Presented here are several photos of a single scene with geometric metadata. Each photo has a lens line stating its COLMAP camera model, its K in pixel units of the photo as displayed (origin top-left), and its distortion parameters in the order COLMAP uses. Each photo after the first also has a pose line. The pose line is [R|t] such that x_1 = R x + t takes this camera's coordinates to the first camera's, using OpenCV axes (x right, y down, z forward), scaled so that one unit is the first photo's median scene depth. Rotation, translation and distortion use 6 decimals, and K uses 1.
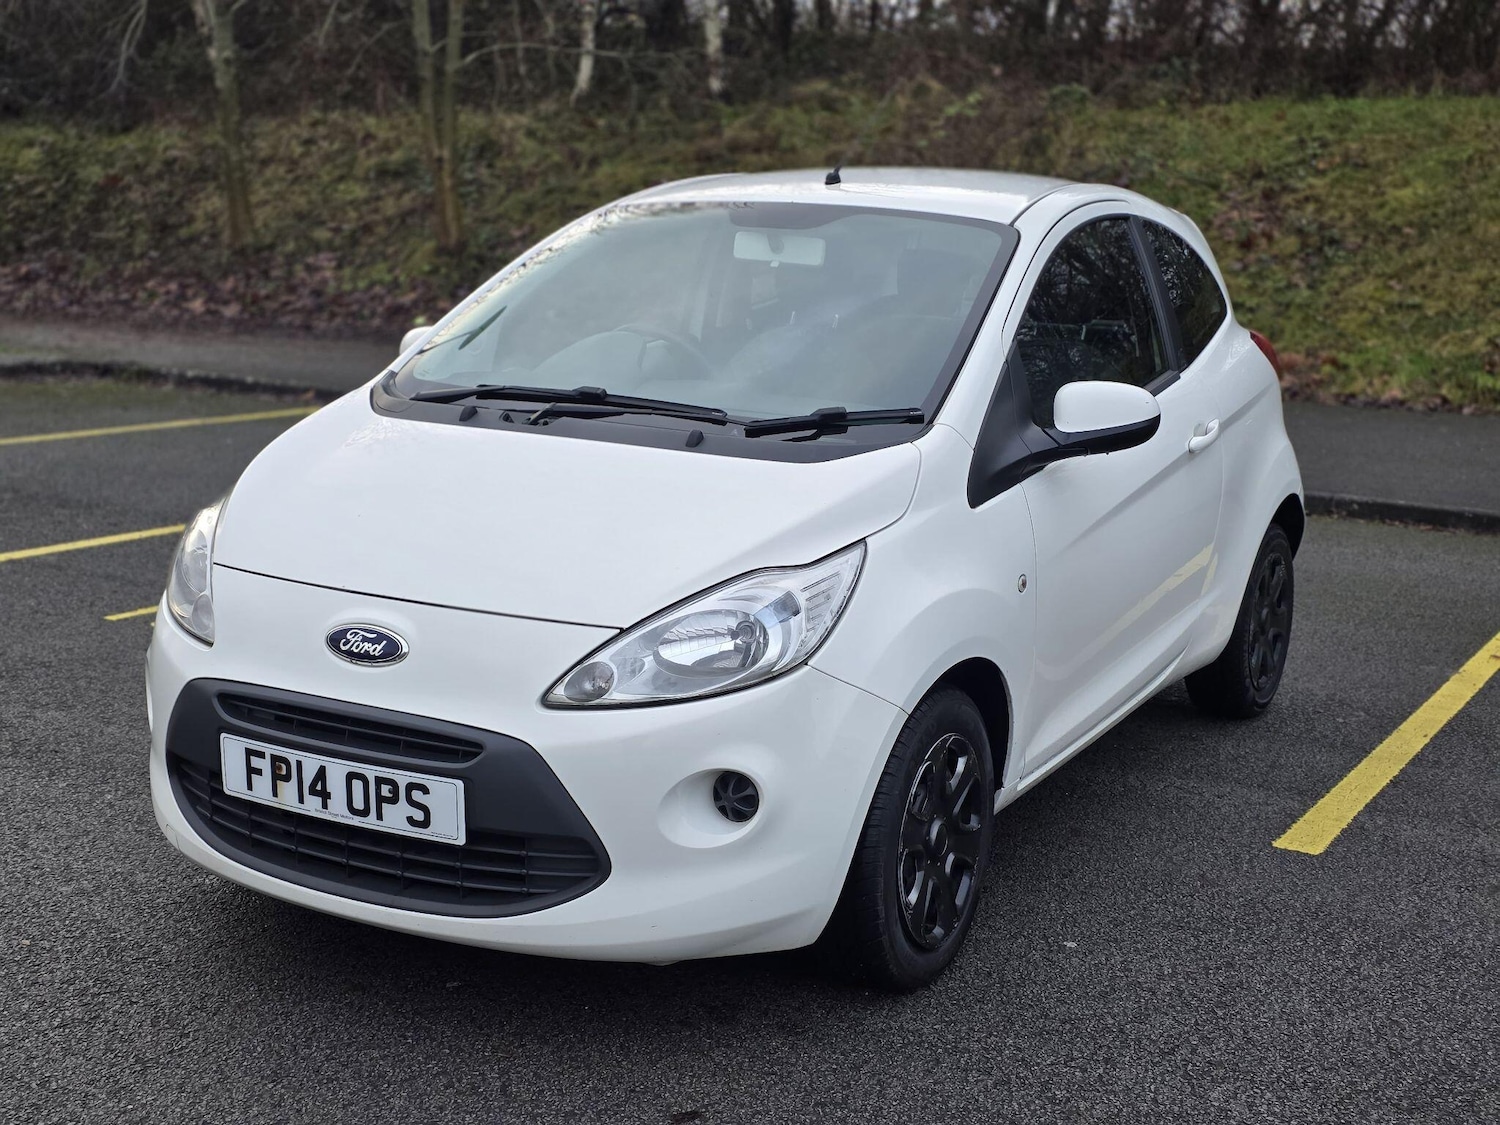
lens RADIAL K [[1977.2, 0, 750.0], [0, 1977.2, 562.5], [0, 0, 1]] dist [0.136691, -0.257103]
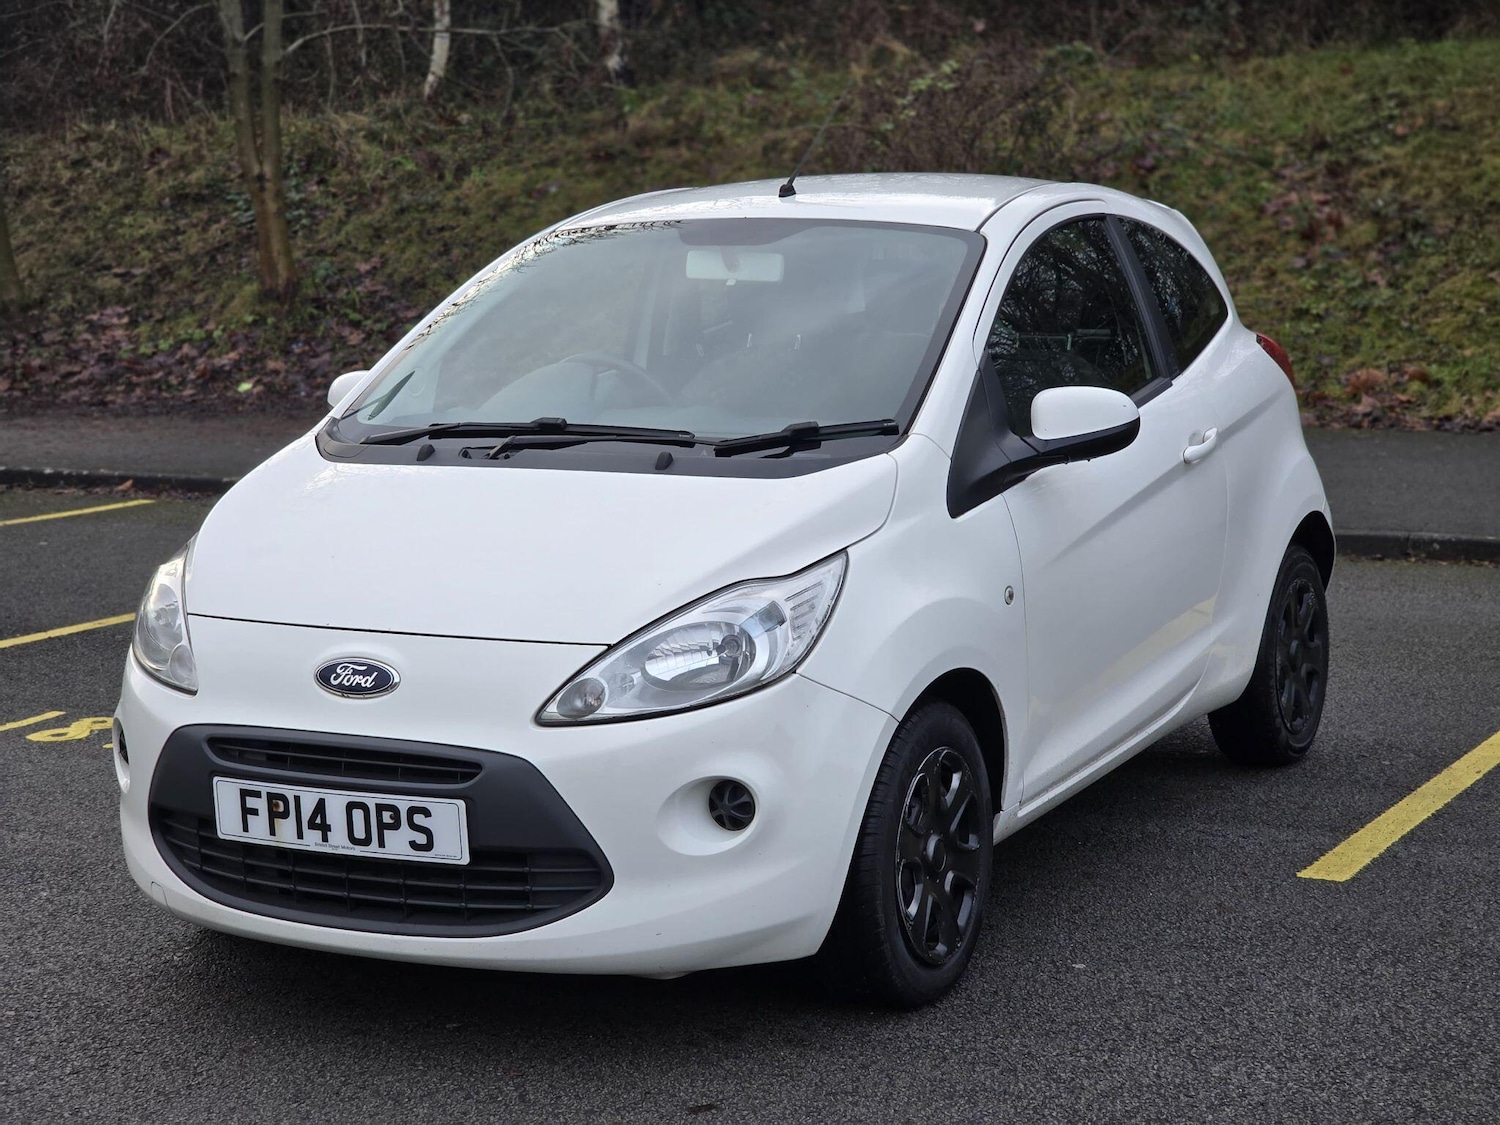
lens RADIAL K [[2812.2, 0, 750.0], [0, 2812.2, 562.5], [0, 0, 1]] dist [-0.089177, 1.138459]
pose [[0.998162, -0.054218, 0.027089, -0.009715], [0.055569, 0.997105, -0.051904, 0.022544], [-0.024197, 0.053314, 0.998285, -0.142435]]
